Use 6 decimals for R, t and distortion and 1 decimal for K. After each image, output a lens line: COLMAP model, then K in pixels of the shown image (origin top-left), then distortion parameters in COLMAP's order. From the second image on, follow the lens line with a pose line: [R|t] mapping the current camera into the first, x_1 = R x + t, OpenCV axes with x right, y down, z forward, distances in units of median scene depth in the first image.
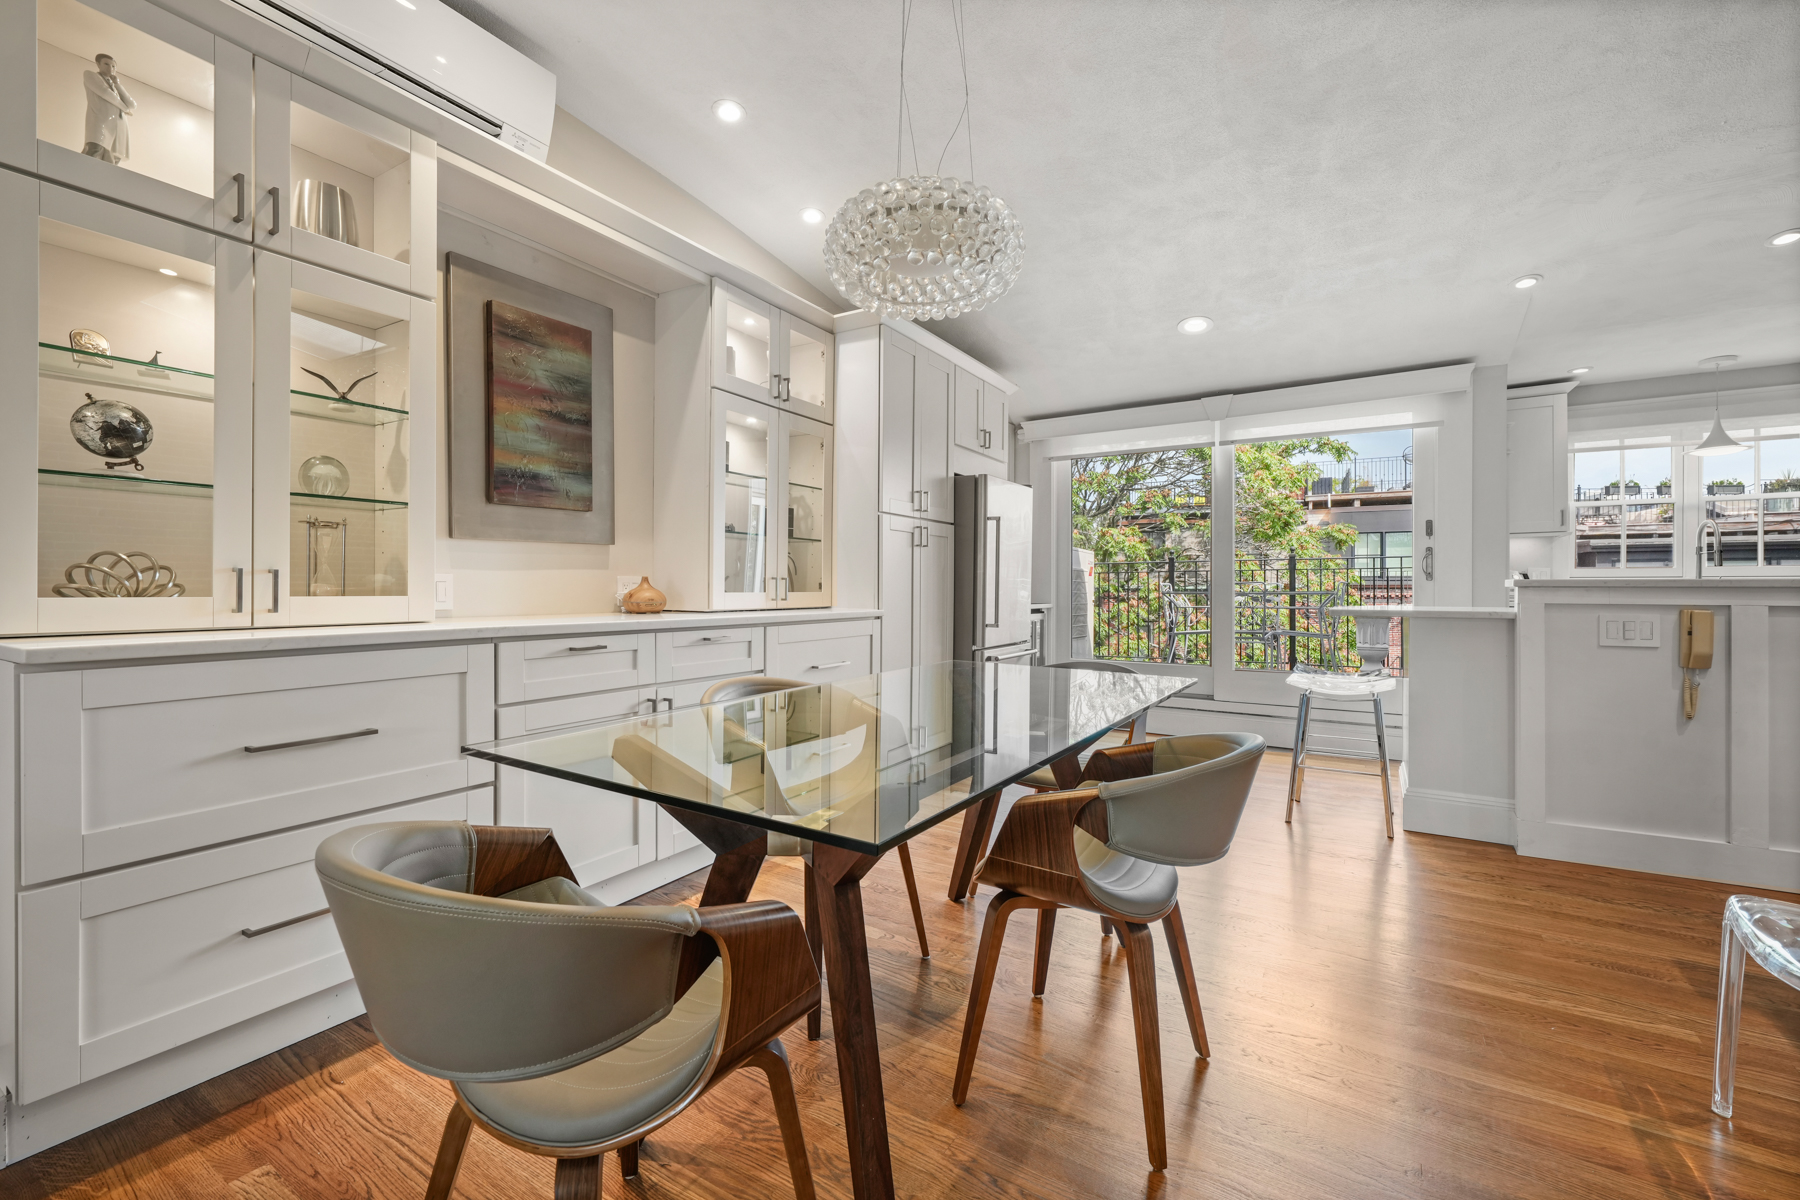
lens RADIAL K [[765.3, 0, 899.6], [0, 765.3, 582.6], [0, 0, 1]] dist [-0.001560, -0.000362]
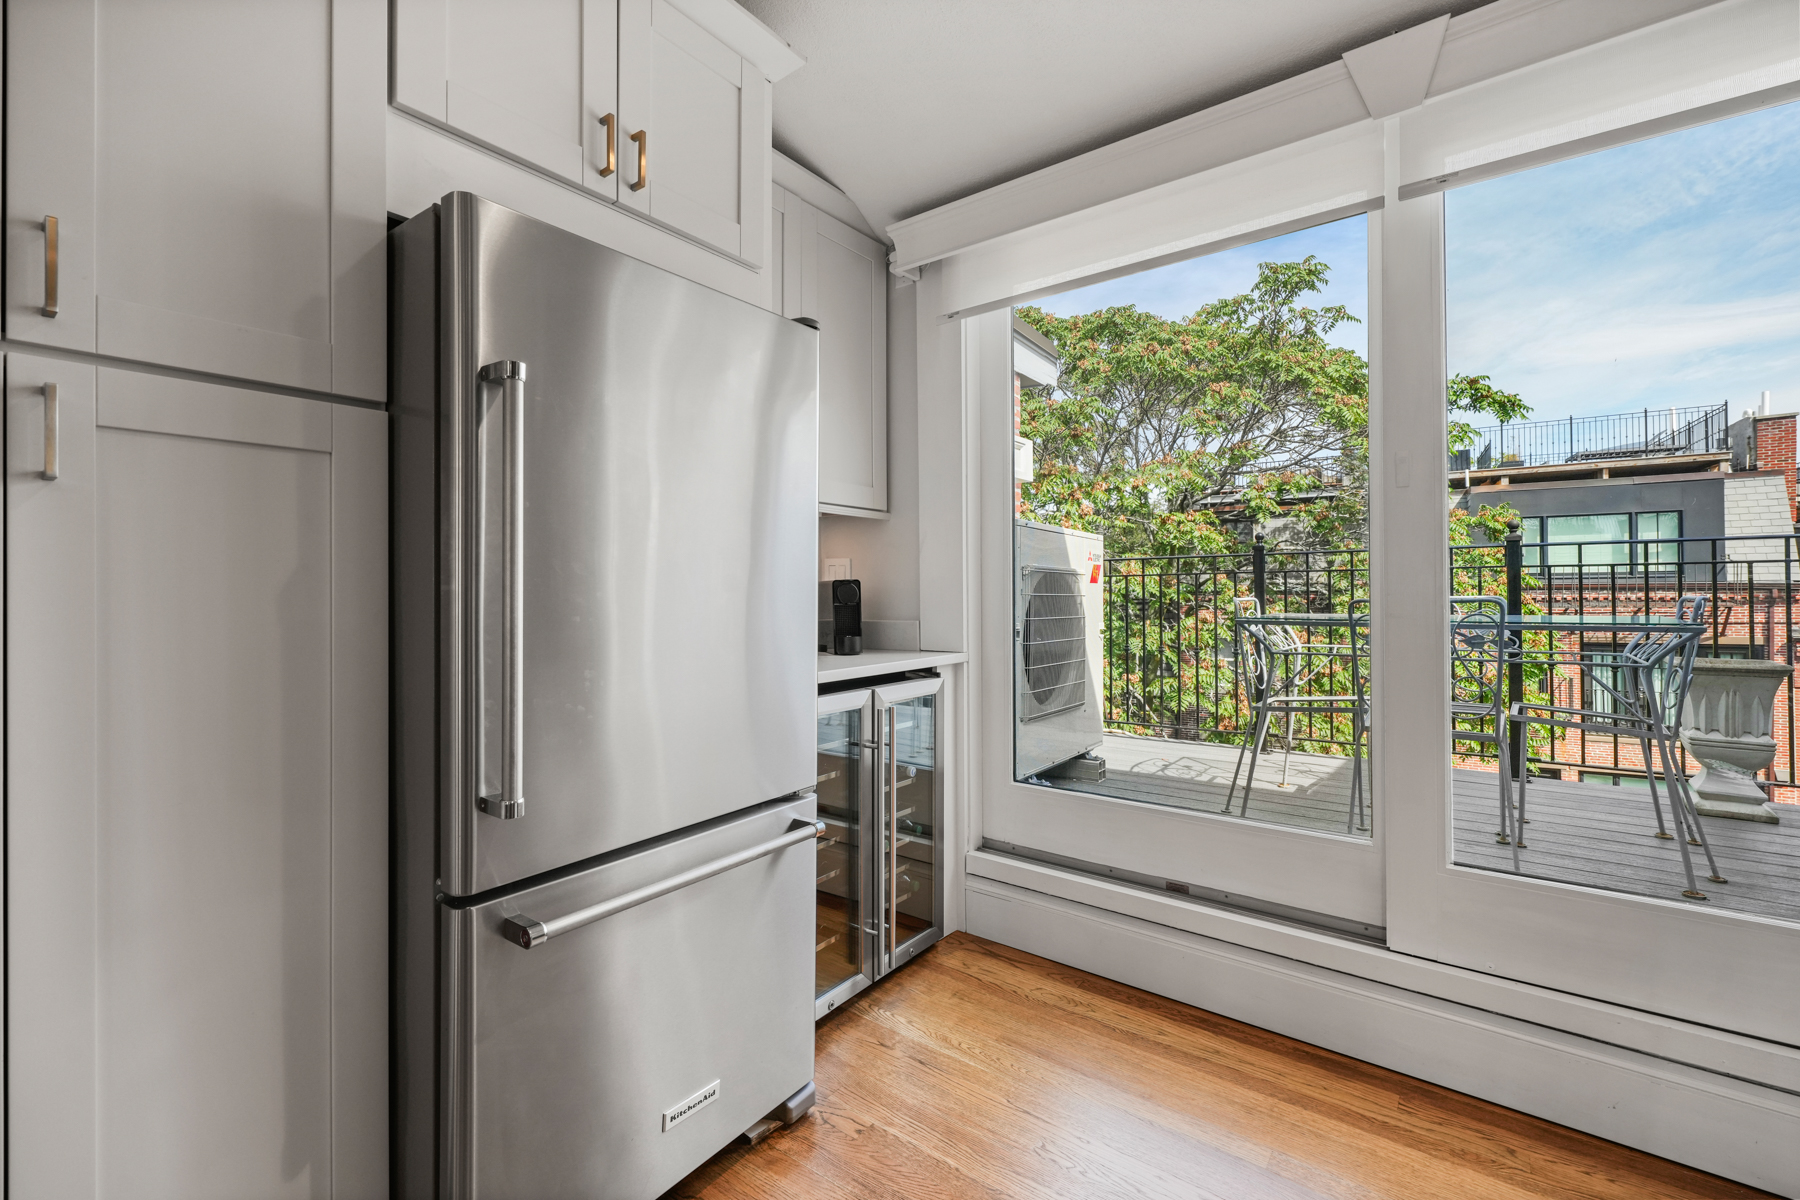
lens RADIAL K [[765.3, 0, 908.2], [0, 765.3, 586.5], [0, 0, 1]] dist [-0.001560, -0.000362]
pose [[0.995376, -0.010346, -0.095501, 0.100383], [0.010663, 0.999939, 0.002809, -0.005101], [0.095466, -0.003814, 0.995425, 0.276570]]
